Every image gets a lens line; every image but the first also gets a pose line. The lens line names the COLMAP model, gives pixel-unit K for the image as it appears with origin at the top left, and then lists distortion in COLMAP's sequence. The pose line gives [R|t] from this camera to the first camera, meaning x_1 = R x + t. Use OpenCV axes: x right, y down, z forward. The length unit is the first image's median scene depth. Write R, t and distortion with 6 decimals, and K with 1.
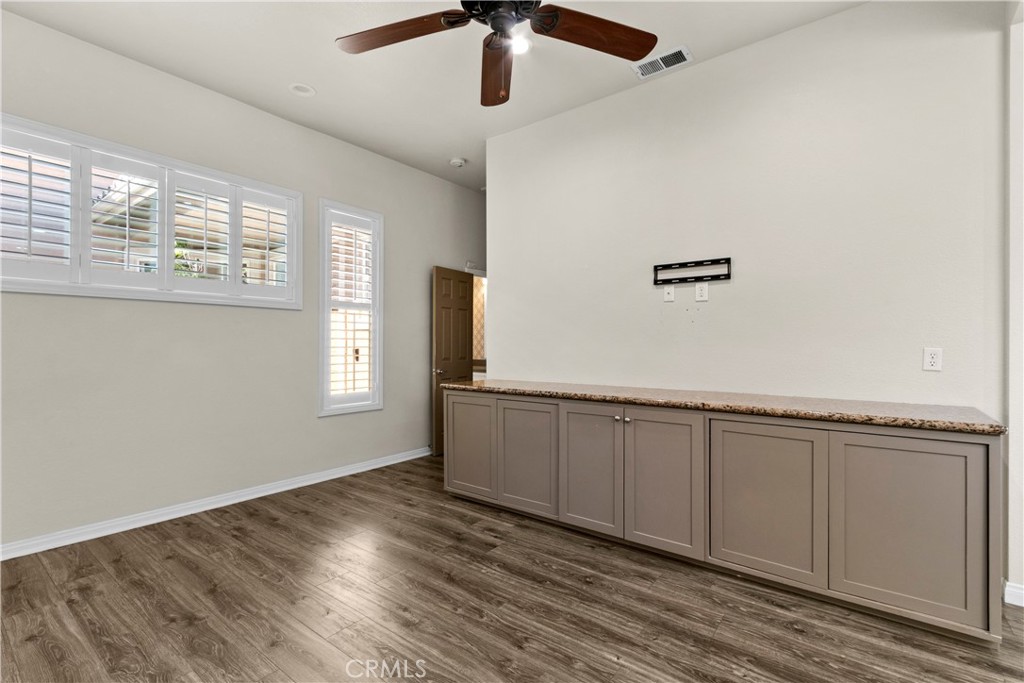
lens RADIAL K [[470.6, 0, 498.6], [0, 470.6, 343.7], [0, 0, 1]] dist [0.001611, -0.000323]
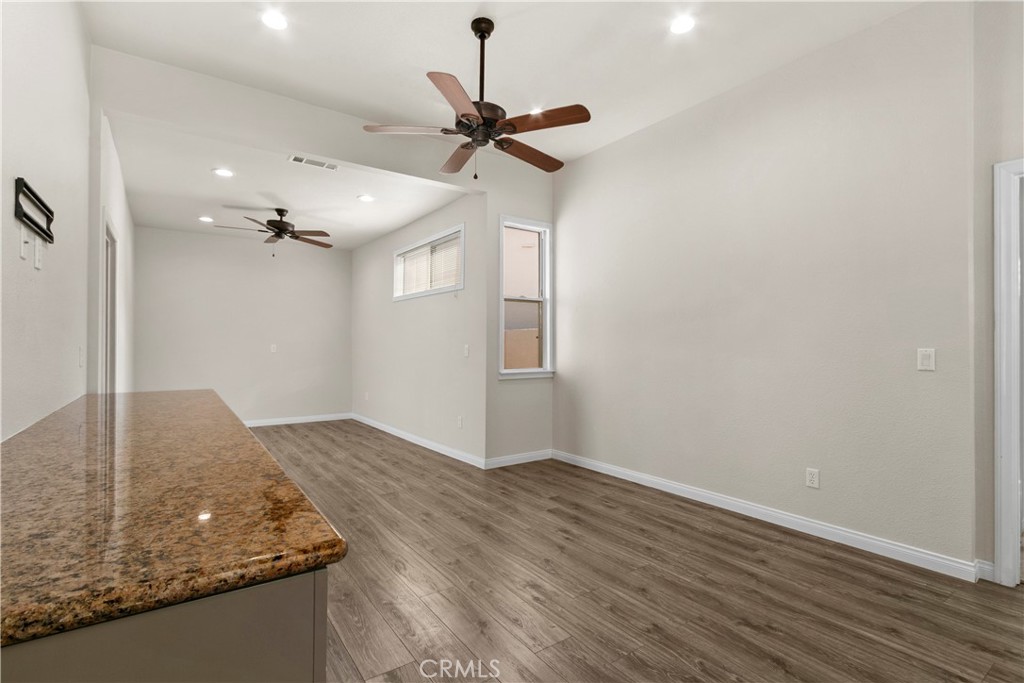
lens RADIAL K [[470.6, 0, 498.6], [0, 470.6, 343.7], [0, 0, 1]] dist [0.001611, -0.000323]
pose [[-0.955585, -0.001844, 0.294708, -0.323265], [-0.001880, 0.999998, 0.000161, -0.001731], [-0.294708, -0.000400, -0.955587, 1.550398]]
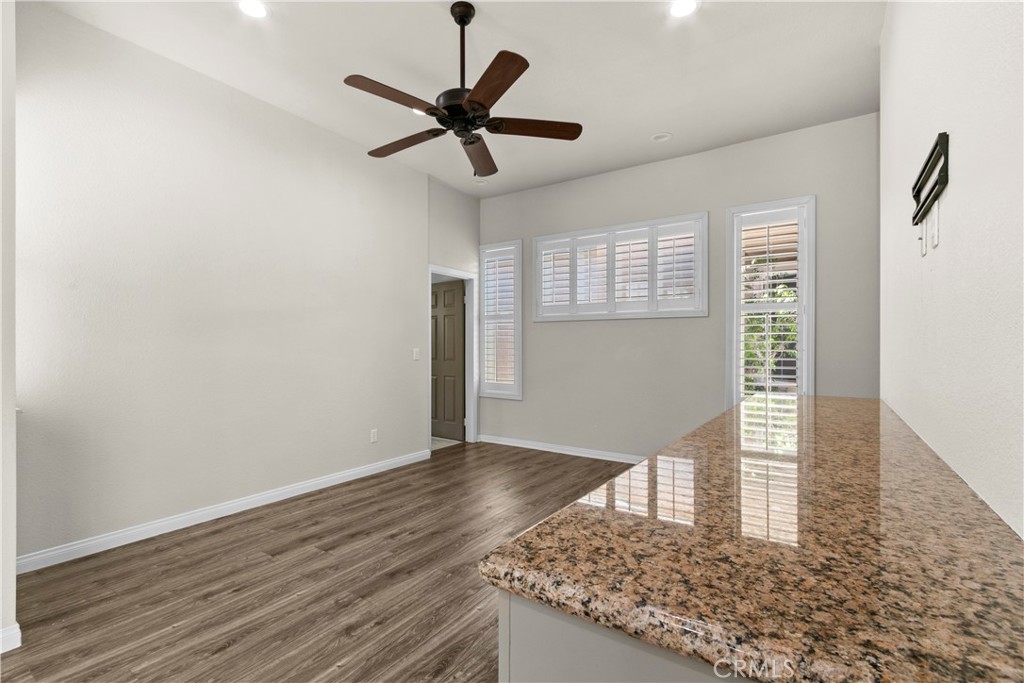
lens RADIAL K [[470.6, 0, 498.6], [0, 470.6, 343.7], [0, 0, 1]] dist [0.001611, -0.000323]
pose [[0.048287, -0.006116, -0.998815, 0.942928], [-0.000927, 0.999981, -0.006168, 0.001585], [0.998833, 0.001224, 0.048280, 0.643895]]
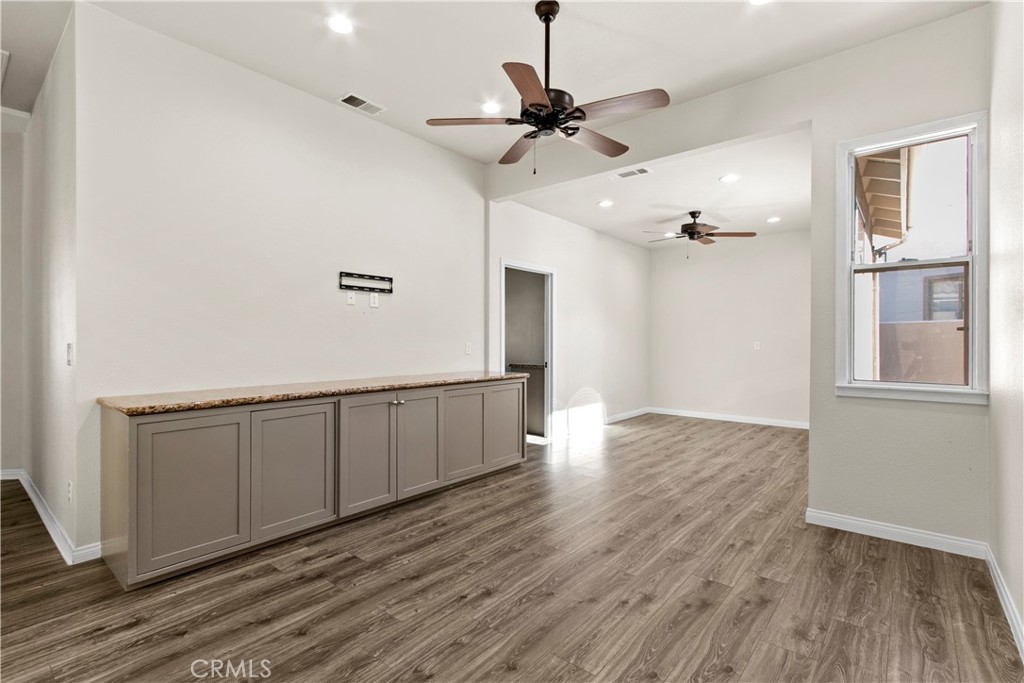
lens RADIAL K [[471.1, 0, 521.0], [0, 471.1, 344.3], [0, 0, 1]] dist [-0.002167, -0.000489]
pose [[0.007720, -0.006868, 0.999947, -0.939888], [-0.000162, 0.999976, 0.006869, 0.000944], [-0.999970, -0.000215, 0.007719, 0.662103]]
